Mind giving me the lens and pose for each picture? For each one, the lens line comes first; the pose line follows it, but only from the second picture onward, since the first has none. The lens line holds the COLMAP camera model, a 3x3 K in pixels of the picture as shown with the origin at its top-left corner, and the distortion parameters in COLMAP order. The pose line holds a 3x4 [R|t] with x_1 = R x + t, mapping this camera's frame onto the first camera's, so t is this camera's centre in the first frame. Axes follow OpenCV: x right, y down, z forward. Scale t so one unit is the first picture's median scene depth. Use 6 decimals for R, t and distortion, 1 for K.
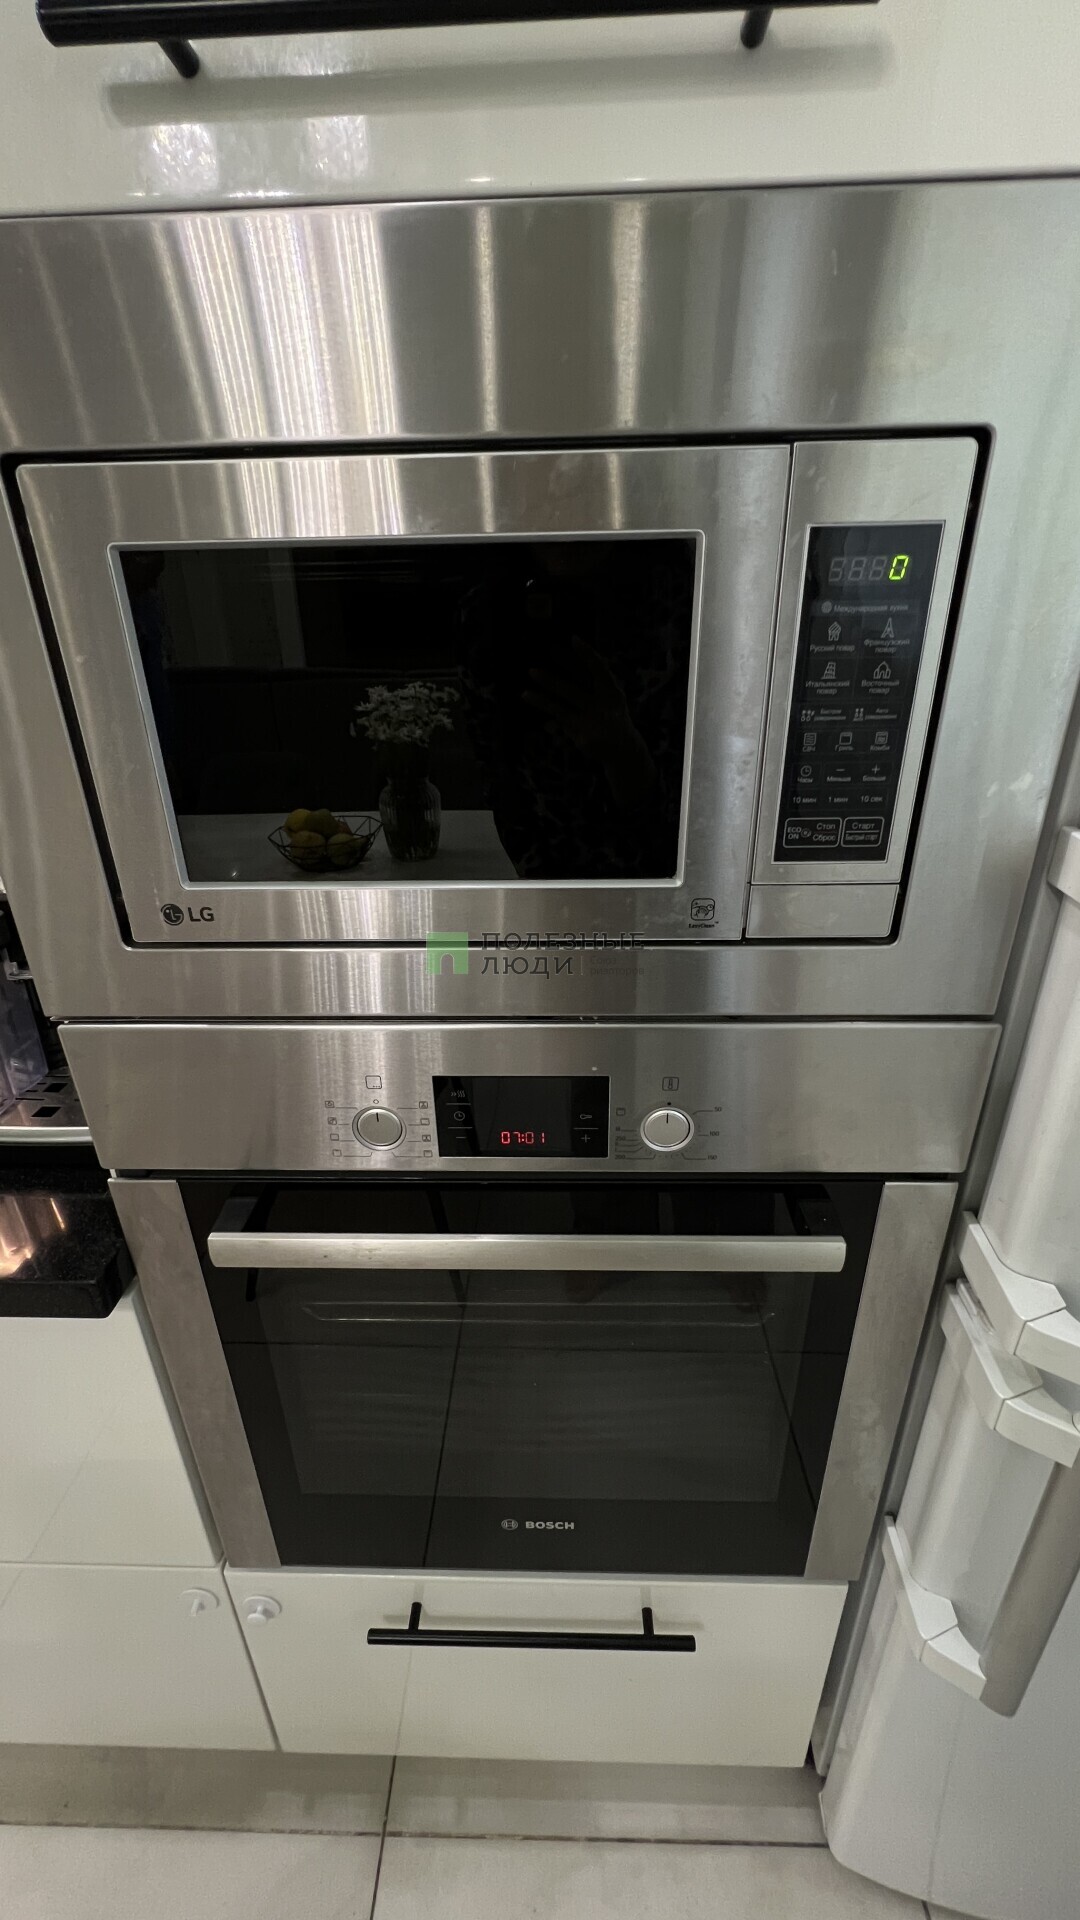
lens RADIAL K [[872.5, 0, 540.2], [0, 872.5, 1012.4], [0, 0, 1]] dist [0.021836, 0.000065]
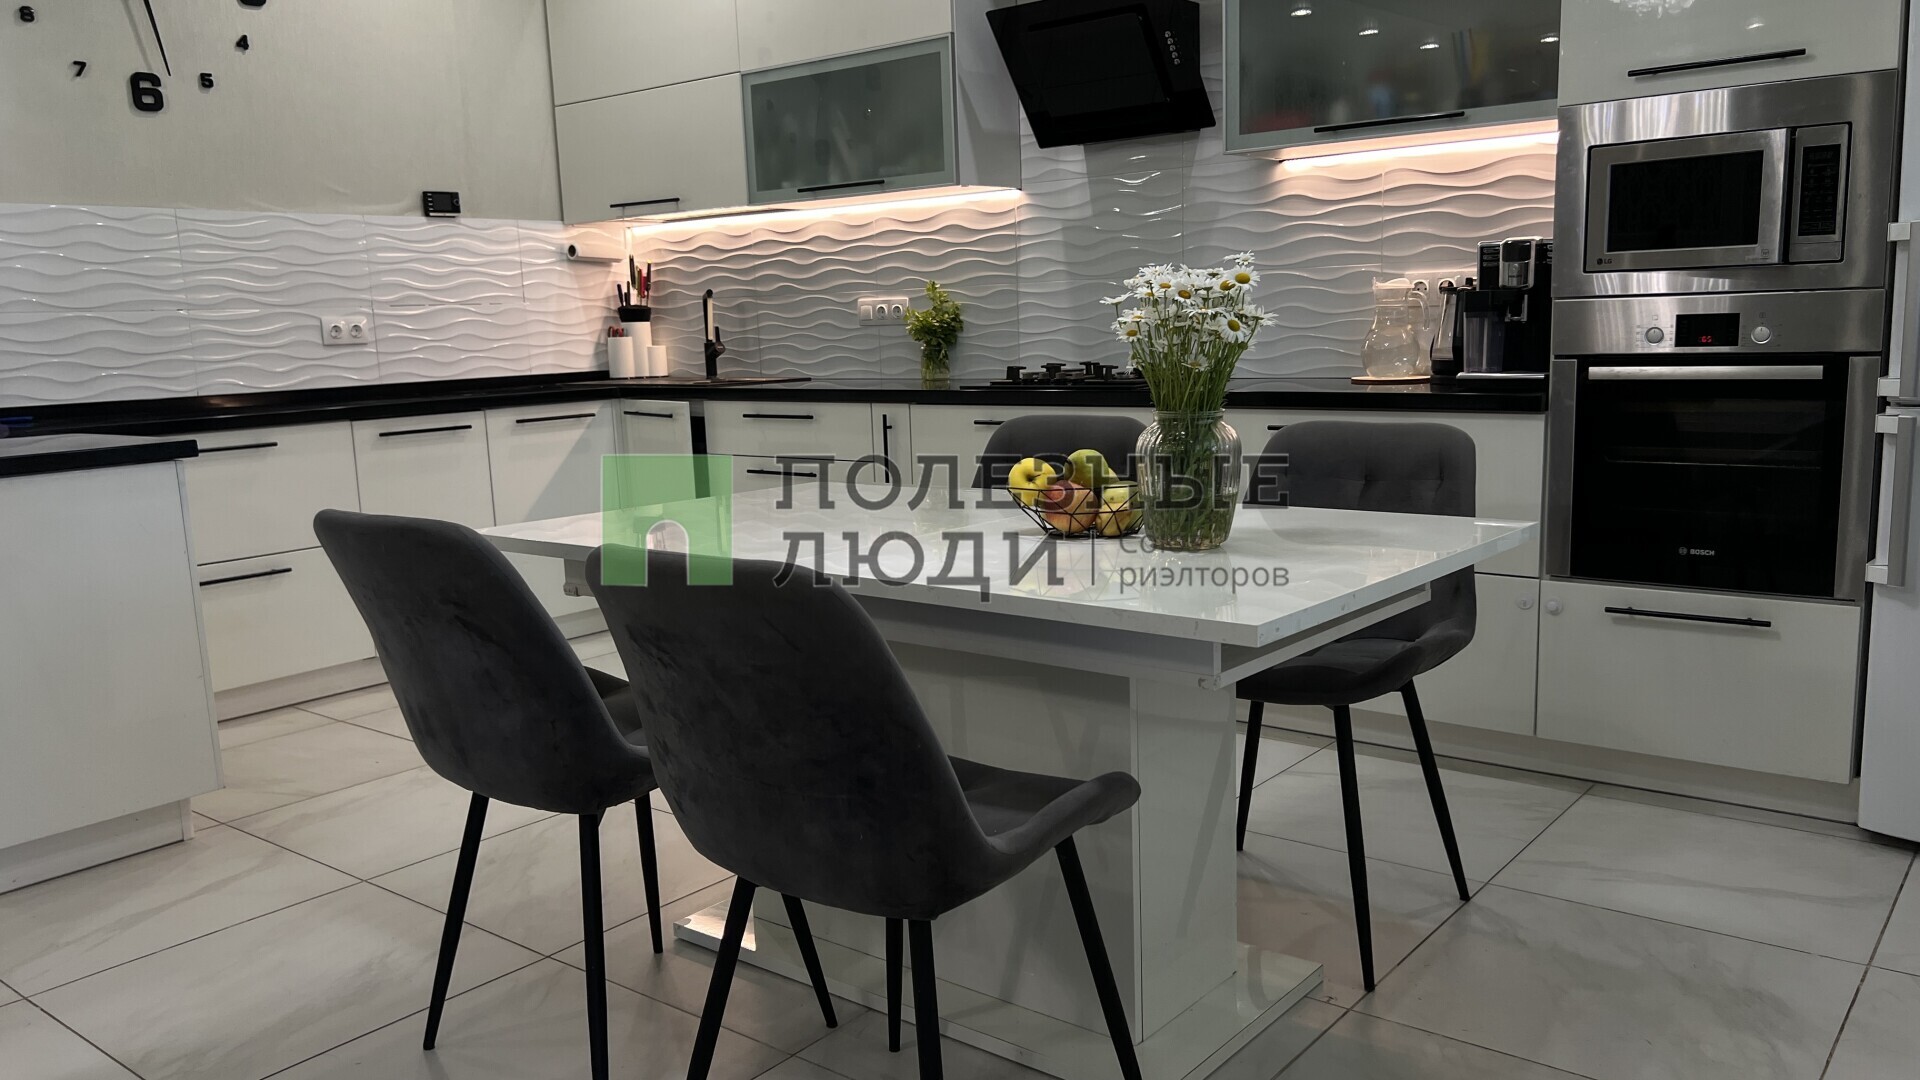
lens RADIAL K [[1470.7, 0, 960.0], [0, 1470.7, 540.0], [0, 0, 1]] dist [0.117505, -0.161758]
pose [[0.793860, 0.087716, -0.601741, 1.124389], [-0.274677, 0.934566, -0.226140, 2.707508], [0.542531, 0.344808, 0.766008, -4.142479]]
